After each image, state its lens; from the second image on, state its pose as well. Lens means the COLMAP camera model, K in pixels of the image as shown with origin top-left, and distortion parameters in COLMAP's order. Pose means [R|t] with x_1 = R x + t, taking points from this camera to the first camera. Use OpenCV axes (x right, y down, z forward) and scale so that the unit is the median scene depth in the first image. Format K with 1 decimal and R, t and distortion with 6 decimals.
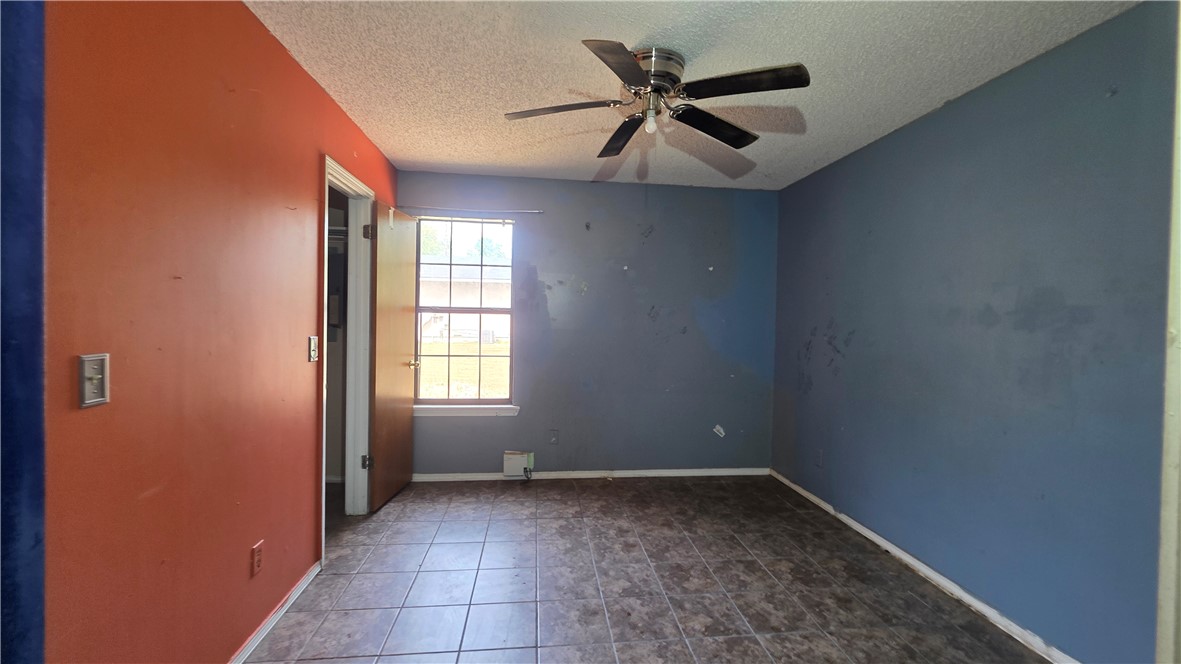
lens RADIAL K [[465.5, 0, 590.5], [0, 465.5, 332.0], [0, 0, 1]] dist [0.000439, 0.000032]
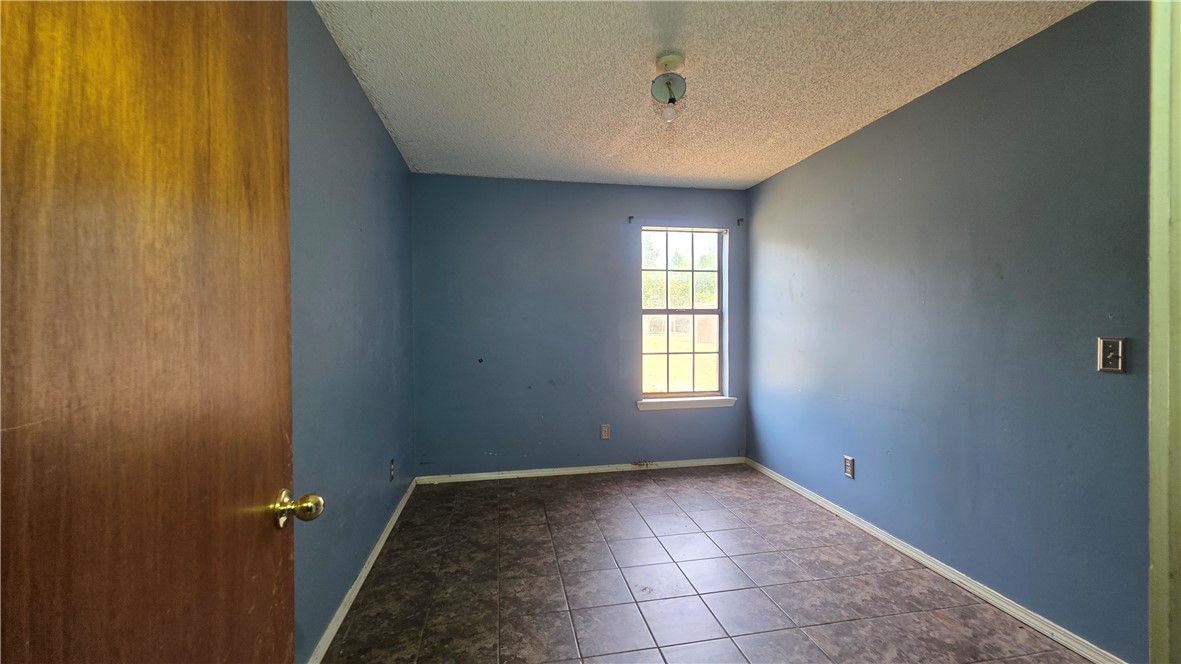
lens RADIAL K [[465.5, 0, 590.5], [0, 465.5, 332.0], [0, 0, 1]] dist [0.000439, 0.000032]
pose [[0.998018, -0.017753, 0.060374, -0.548298], [0.017313, 0.999820, 0.007804, -0.010479], [-0.060502, -0.006743, 0.998145, -0.090620]]
